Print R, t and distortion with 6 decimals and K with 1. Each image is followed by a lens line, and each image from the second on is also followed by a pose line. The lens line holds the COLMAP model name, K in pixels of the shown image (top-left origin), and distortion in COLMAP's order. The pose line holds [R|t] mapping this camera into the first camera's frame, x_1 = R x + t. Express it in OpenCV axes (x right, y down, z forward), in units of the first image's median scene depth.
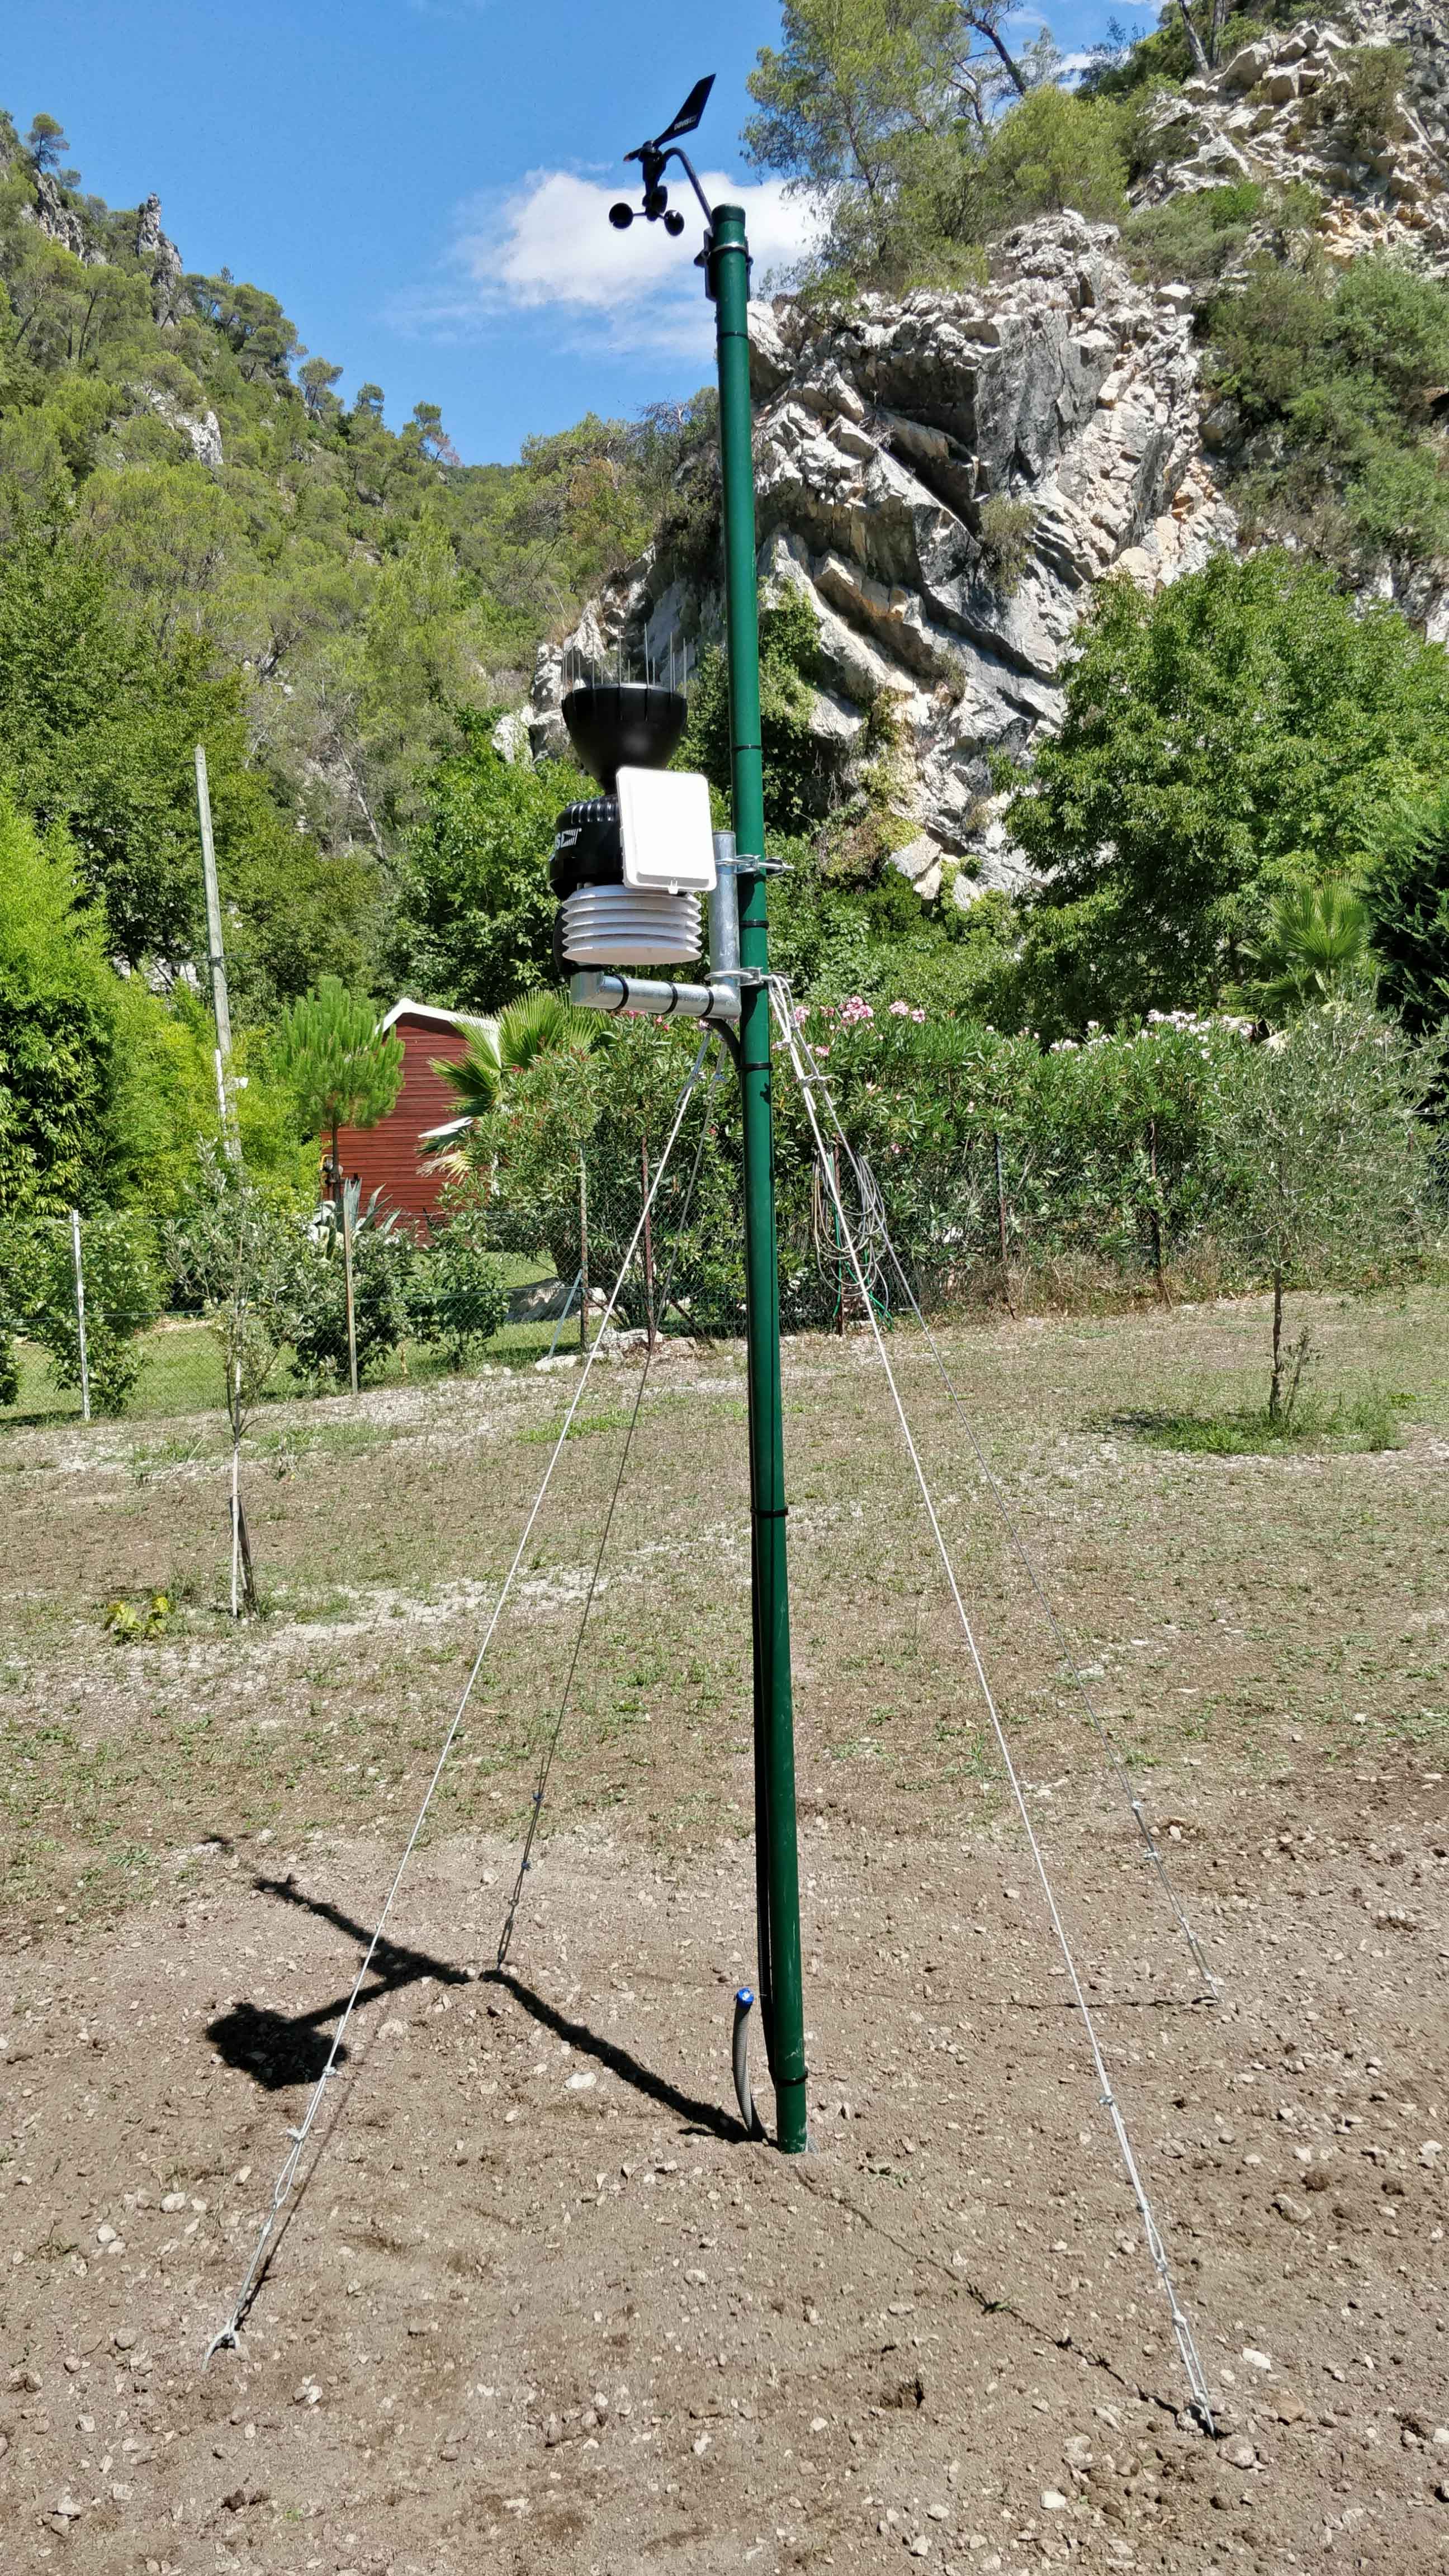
lens RADIAL K [[2126.2, 0, 734.3], [0, 2126.2, 1296.2], [0, 0, 1]] dist [0.002689, -0.007920]
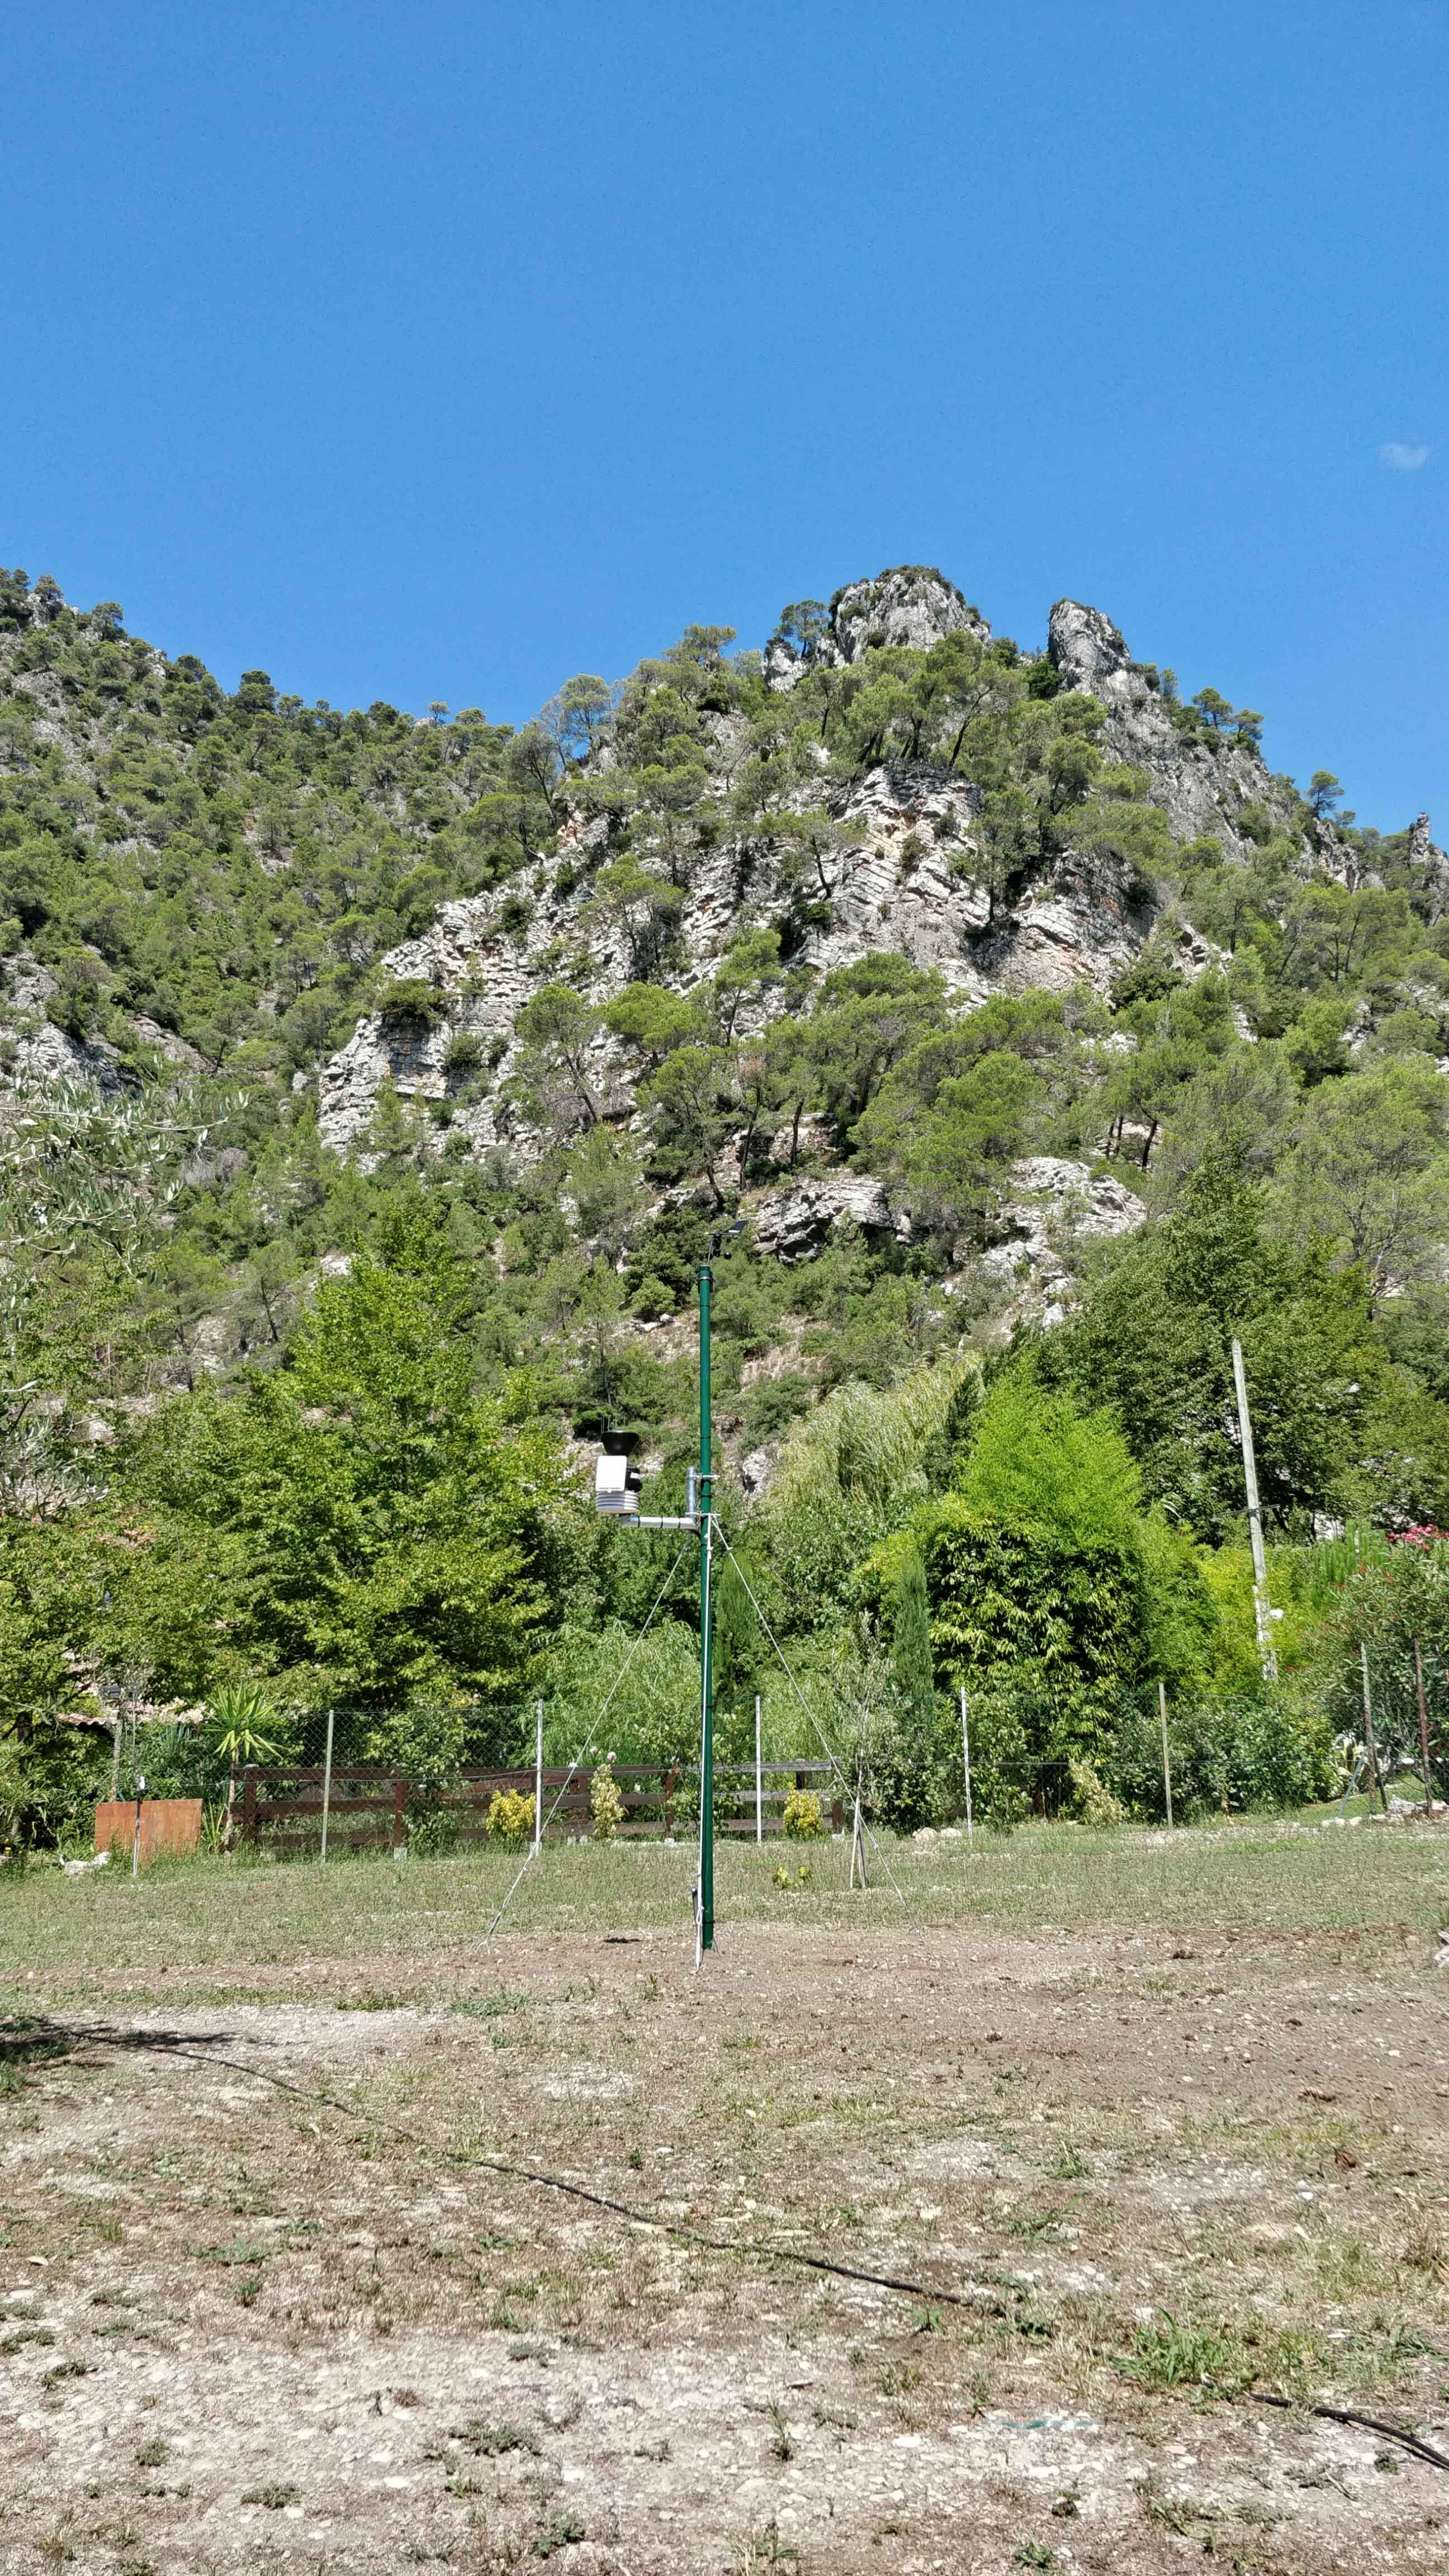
lens RADIAL K [[2126.2, 0, 734.3], [0, 2126.2, 1296.2], [0, 0, 1]] dist [0.002689, -0.007920]
pose [[0.825048, -0.098460, -0.556418, 0.223608], [-0.046494, 0.969534, -0.240503, 0.030470], [0.563146, 0.224297, 0.795335, -0.171355]]
